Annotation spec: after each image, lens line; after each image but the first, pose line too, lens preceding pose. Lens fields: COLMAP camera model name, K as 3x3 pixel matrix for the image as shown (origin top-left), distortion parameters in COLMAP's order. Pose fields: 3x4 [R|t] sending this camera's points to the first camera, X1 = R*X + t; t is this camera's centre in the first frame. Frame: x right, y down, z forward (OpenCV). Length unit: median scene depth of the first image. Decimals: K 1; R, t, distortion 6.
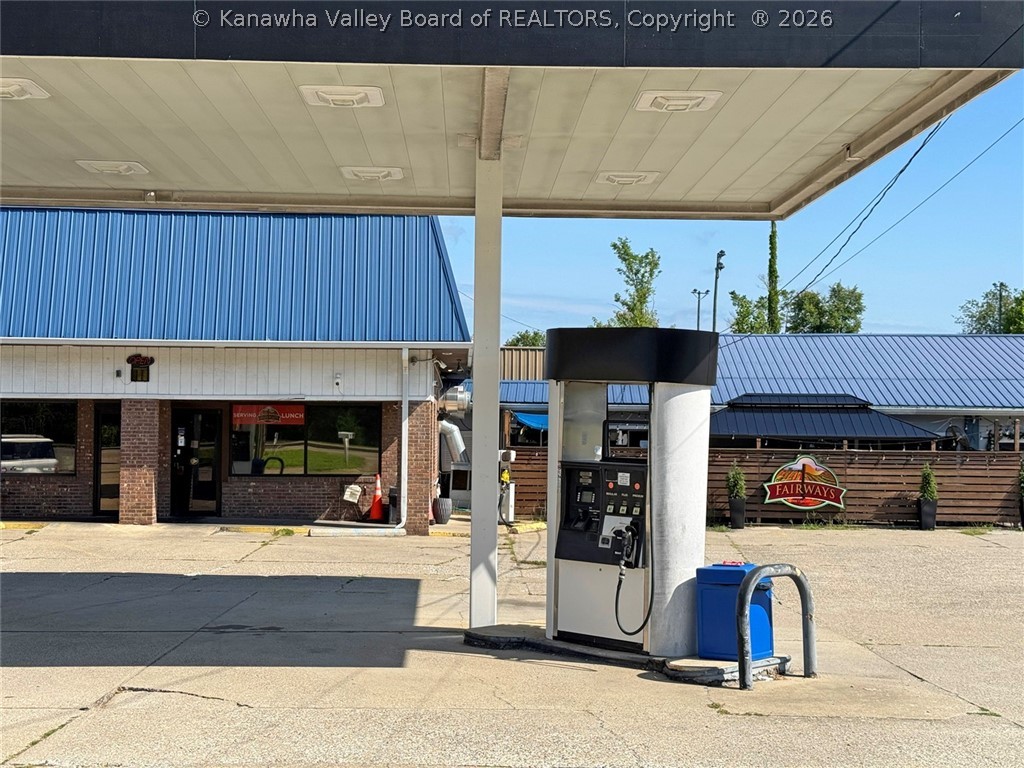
lens RADIAL K [[1401.5, 0, 512.0], [0, 1401.5, 384.0], [0, 0, 1]] dist [0.233878, -0.007796]
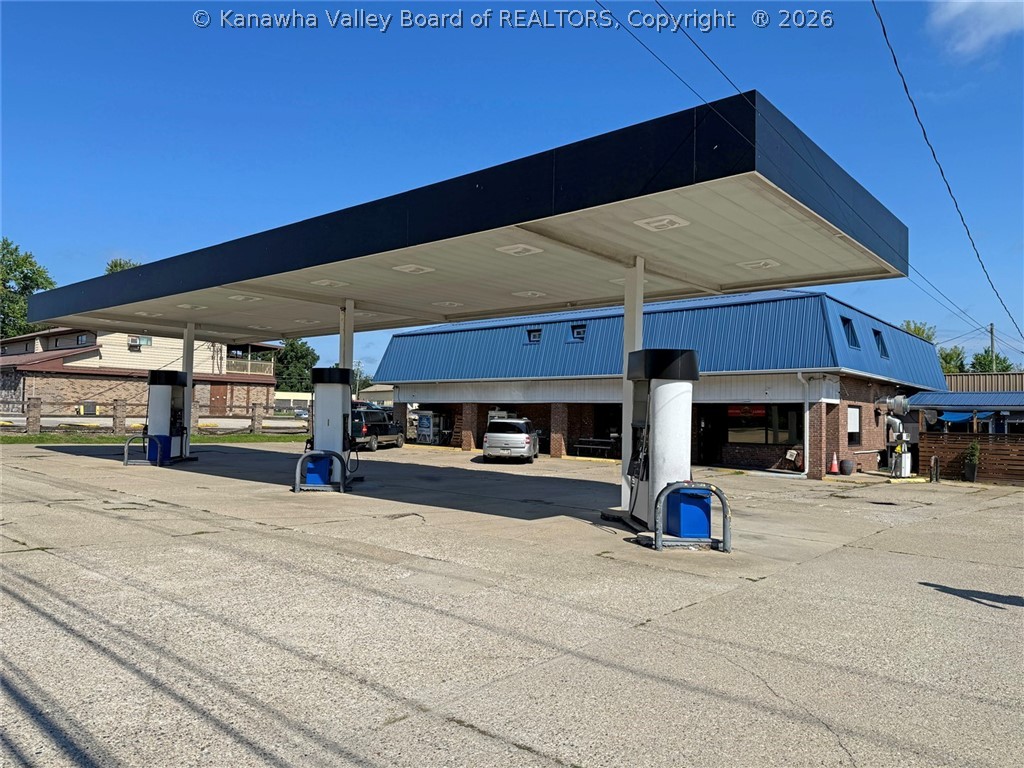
lens RADIAL K [[714.9, 0, 512.0], [0, 714.9, 384.0], [0, 0, 1]] dist [0.043238, -0.001201]
pose [[0.740841, -0.029785, -0.671019, 0.243086], [0.010792, 0.999415, -0.032447, 0.013770], [0.671593, 0.016796, 0.740729, 0.083365]]
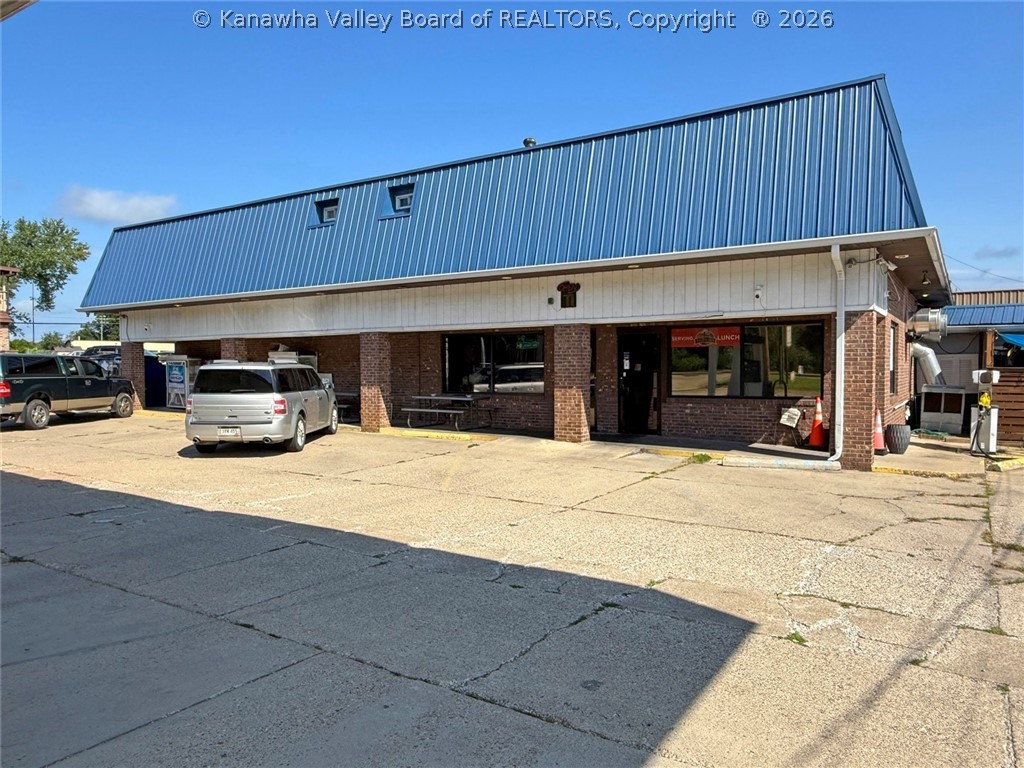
lens RADIAL K [[709.7, 0, 514.9], [0, 709.7, 399.2], [0, 0, 1]] dist [-0.001311, -0.002047]
pose [[0.823037, 0.009686, -0.567905, 0.005459], [0.033140, 0.997332, 0.065038, 0.028655], [0.567019, -0.072349, 0.820521, 0.505894]]
